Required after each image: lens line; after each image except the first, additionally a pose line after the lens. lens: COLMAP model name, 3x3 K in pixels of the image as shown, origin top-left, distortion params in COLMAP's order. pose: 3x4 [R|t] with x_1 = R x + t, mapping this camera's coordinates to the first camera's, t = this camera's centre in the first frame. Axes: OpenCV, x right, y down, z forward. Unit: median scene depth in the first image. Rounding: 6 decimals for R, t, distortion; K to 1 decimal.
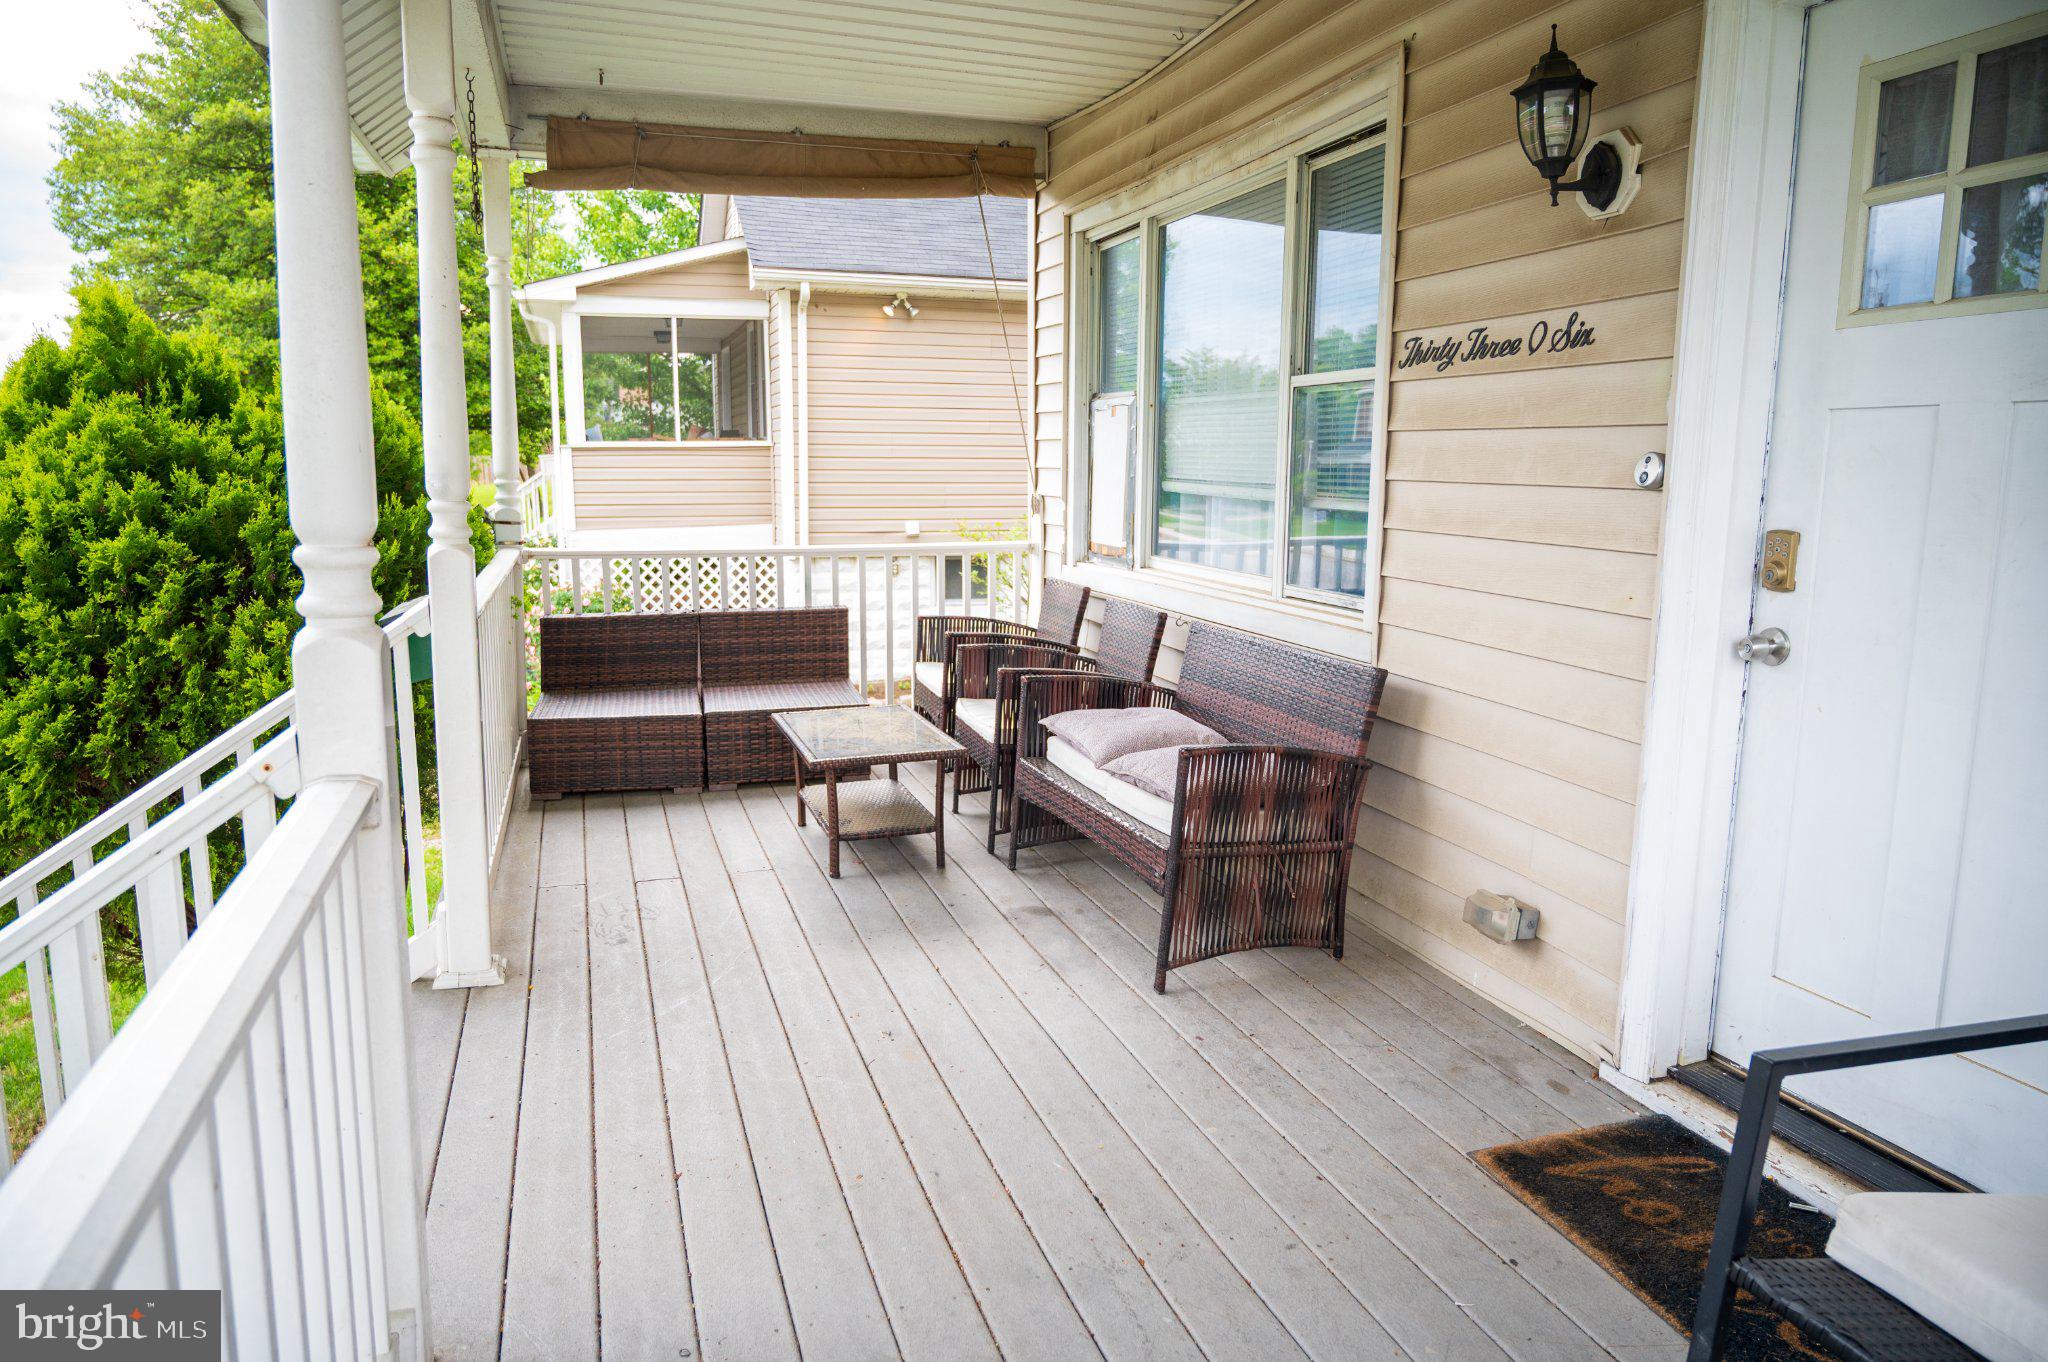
lens RADIAL K [[1339.3, 0, 994.0], [0, 1339.3, 666.9], [0, 0, 1]] dist [-0.006576, -0.000243]
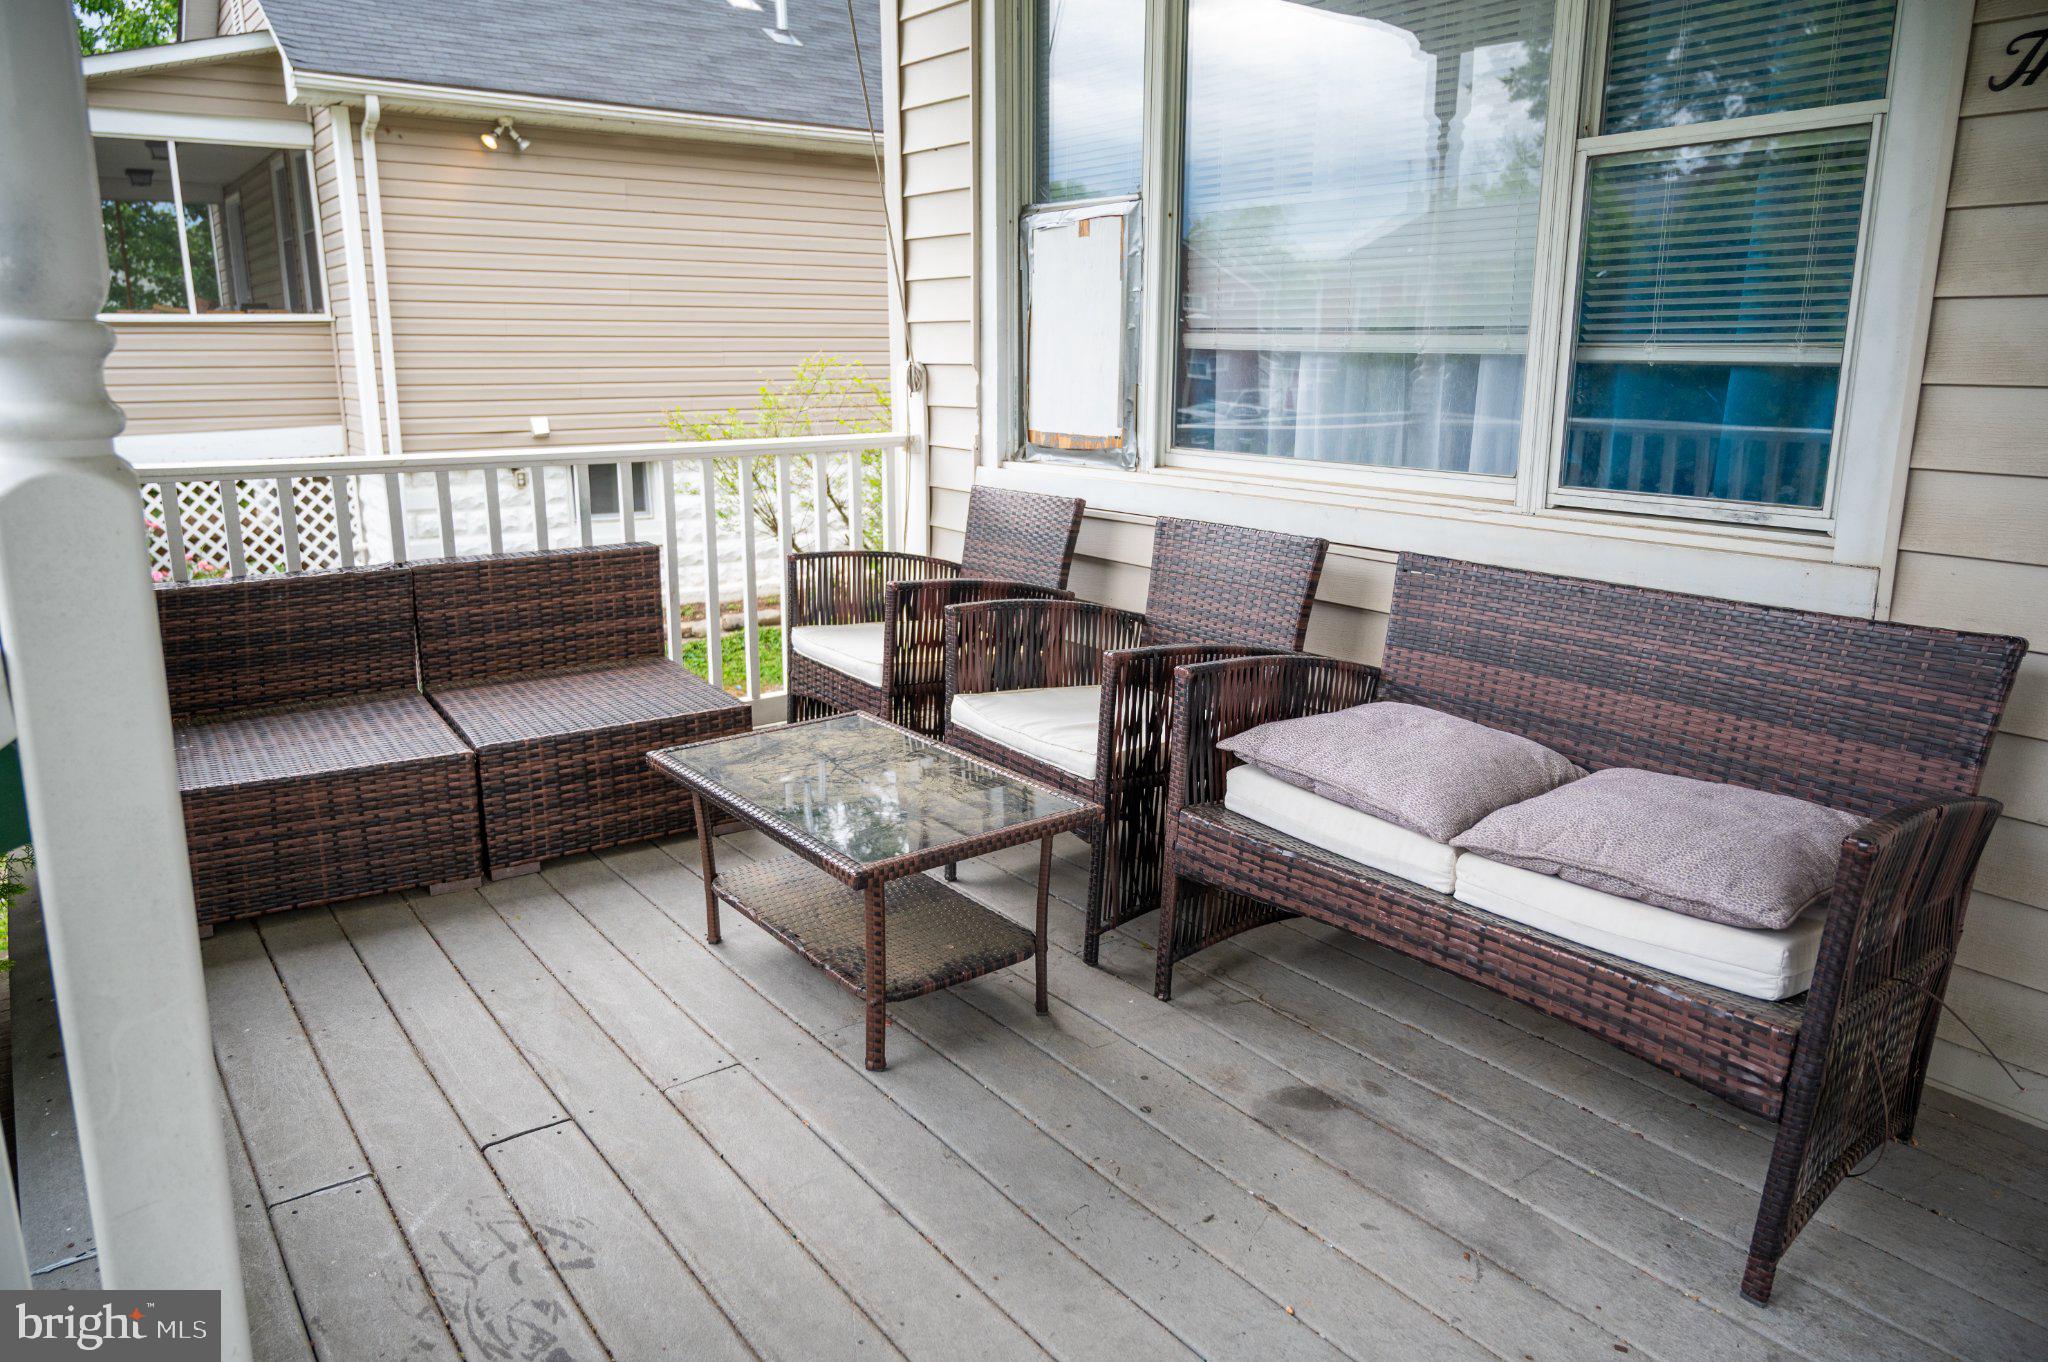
lens RADIAL K [[1408.4, 0, 1027.0], [0, 1408.4, 670.2], [0, 0, 1]] dist [-0.009771, 0.000823]
pose [[0.947180, -0.074758, 0.311868, -0.177625], [0.052824, 0.995537, 0.078207, -0.032522], [-0.316322, -0.057602, 0.946901, 0.363234]]
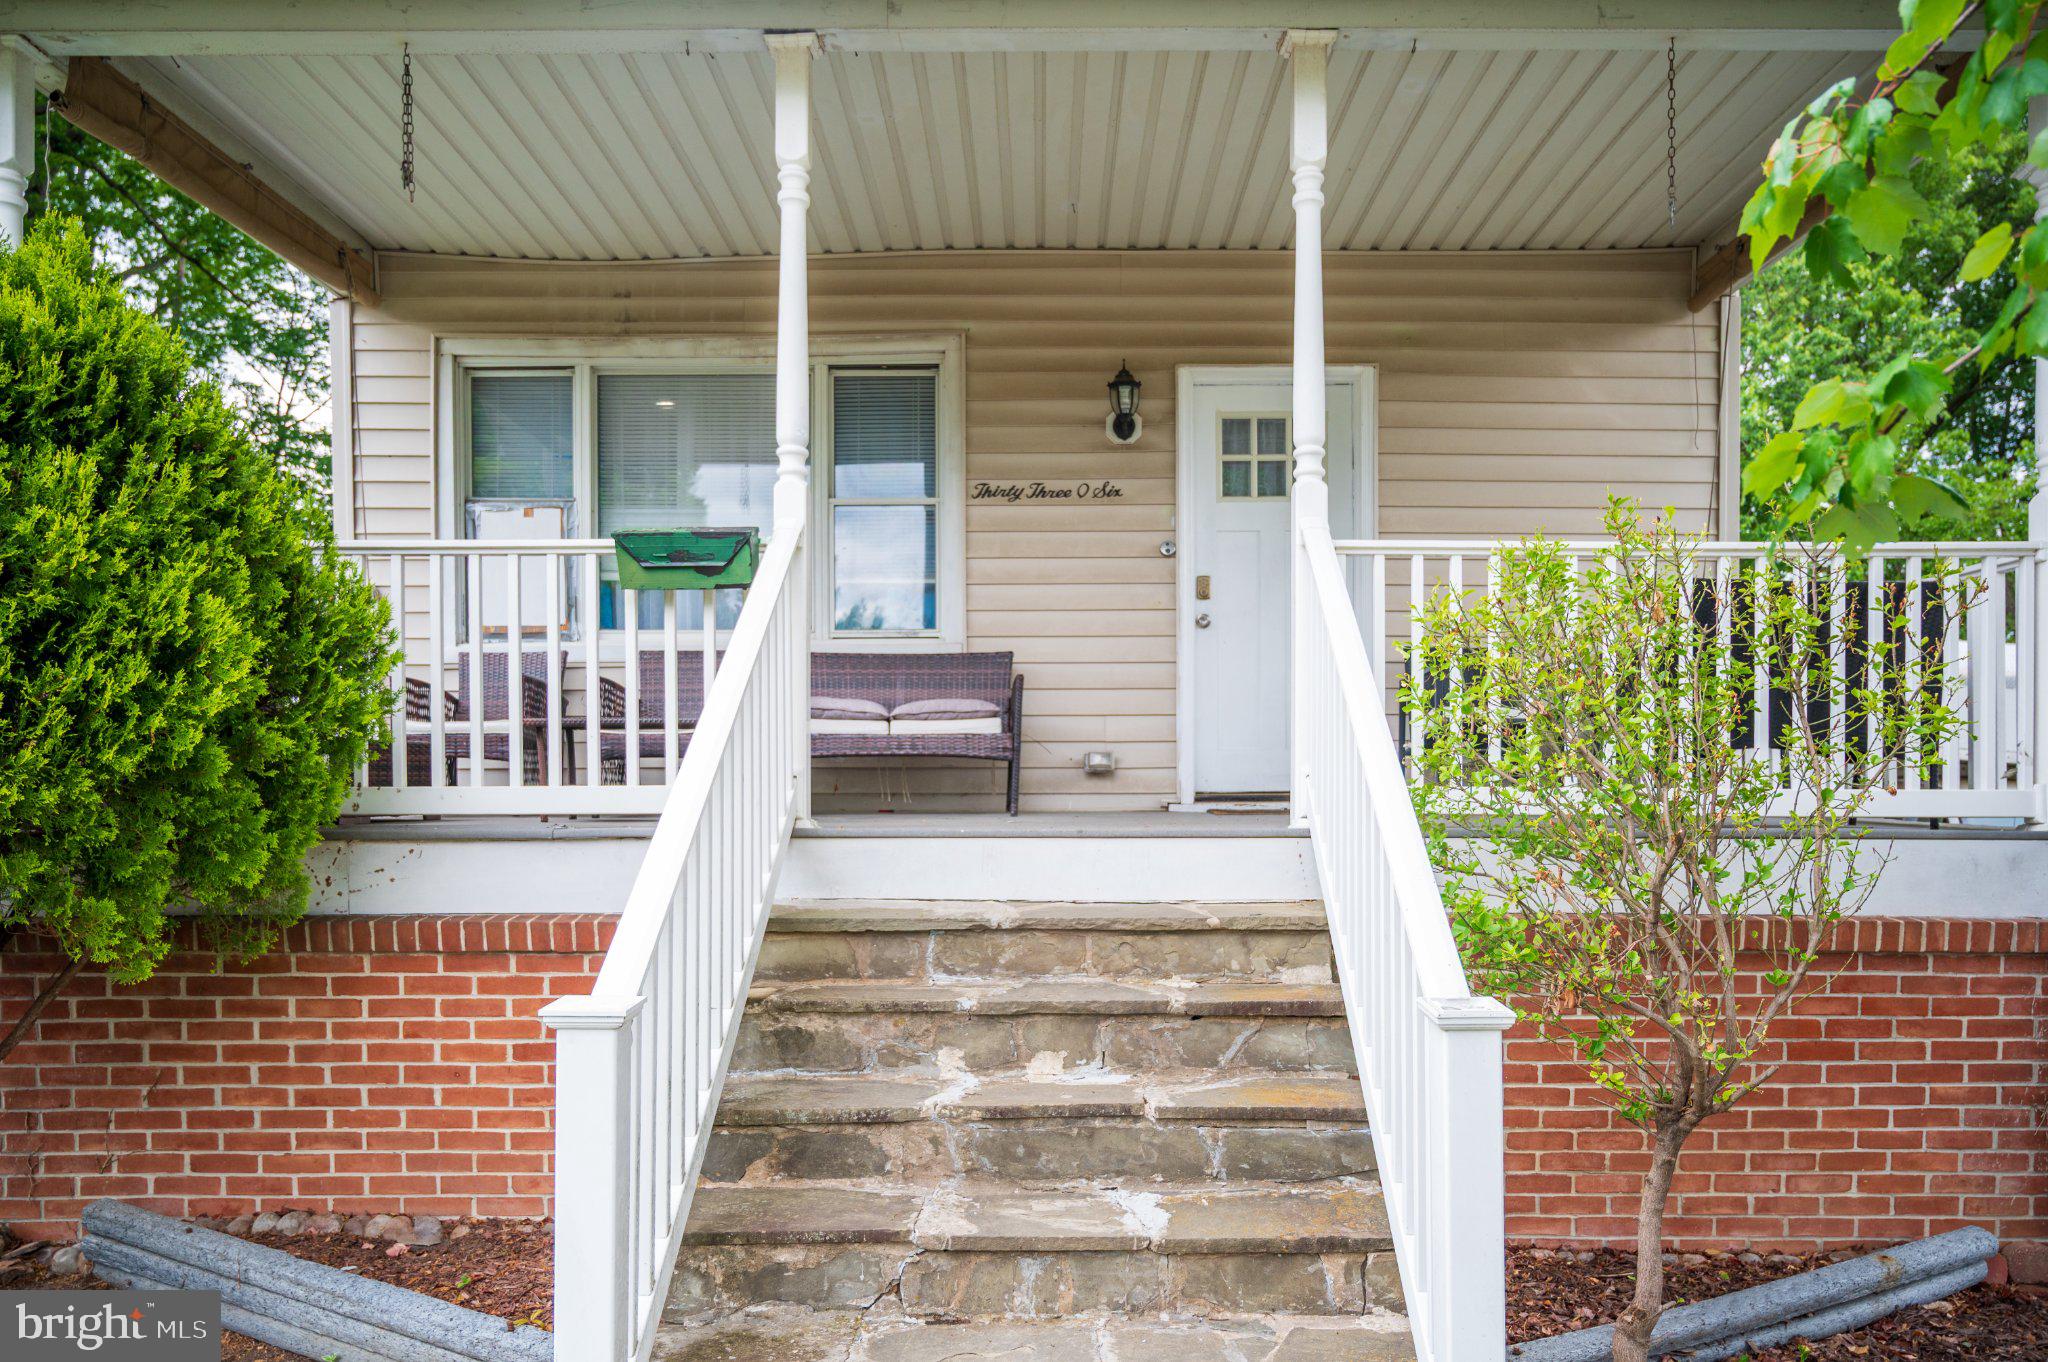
lens RADIAL K [[1408.4, 0, 1027.0], [0, 1408.4, 670.2], [0, 0, 1]] dist [-0.009771, 0.000823]
pose [[0.299587, 0.066244, 0.951766, -0.966684], [0.152228, 0.981487, -0.116229, 0.157378], [-0.941846, 0.179706, 0.283957, 0.273832]]
